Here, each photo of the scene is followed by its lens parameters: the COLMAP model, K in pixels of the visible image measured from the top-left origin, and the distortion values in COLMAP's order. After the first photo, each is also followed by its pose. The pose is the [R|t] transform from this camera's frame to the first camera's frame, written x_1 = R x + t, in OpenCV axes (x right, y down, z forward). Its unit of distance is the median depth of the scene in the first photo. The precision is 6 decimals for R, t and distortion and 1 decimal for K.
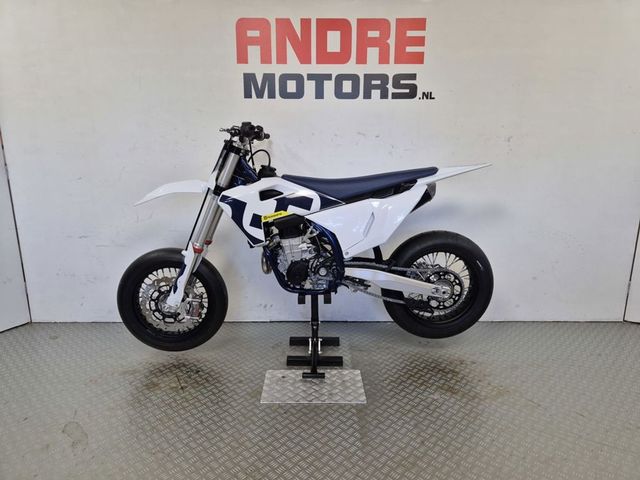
lens RADIAL K [[416.4, 0, 320.0], [0, 416.4, 240.0], [0, 0, 1]] dist [0.005237, -0.000123]
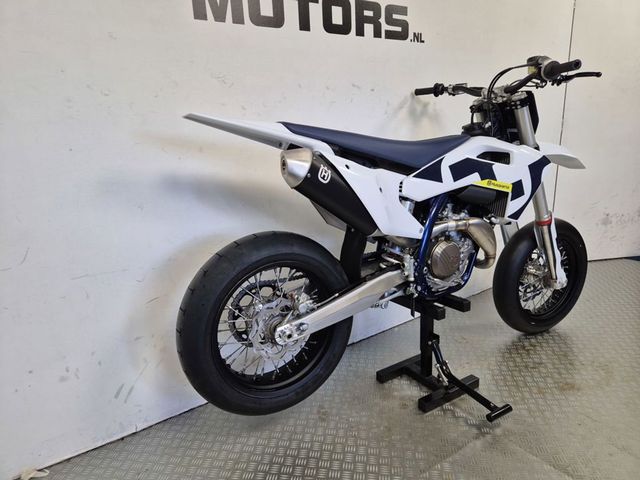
lens RADIAL K [[436.6, 0, 320.0], [0, 436.6, 240.0], [0, 0, 1]] dist [0.018586, -0.003137]
pose [[0.823888, -0.177733, 0.538163, -0.419180], [0.156798, 0.983973, 0.084920, -0.068581], [-0.544631, 0.014419, 0.838552, 0.413931]]
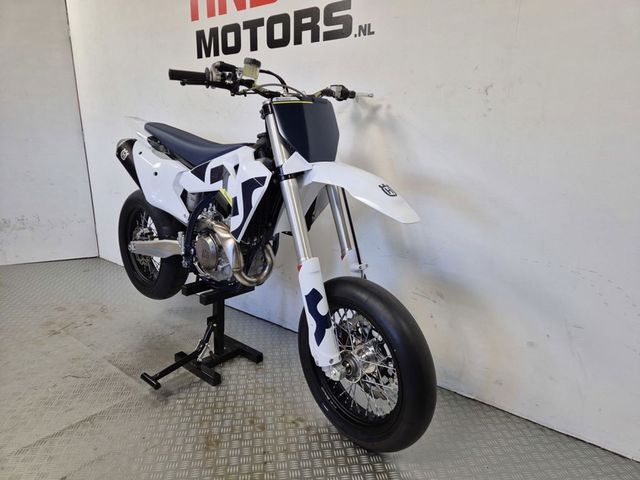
lens RADIAL K [[416.4, 0, 320.0], [0, 416.4, 240.0], [0, 0, 1]] dist [0.005237, -0.000123]
pose [[0.771533, 0.175917, -0.611384, 0.683720], [-0.140176, 0.984398, 0.106352, -0.074533], [0.620554, 0.003647, 0.784155, 0.433539]]
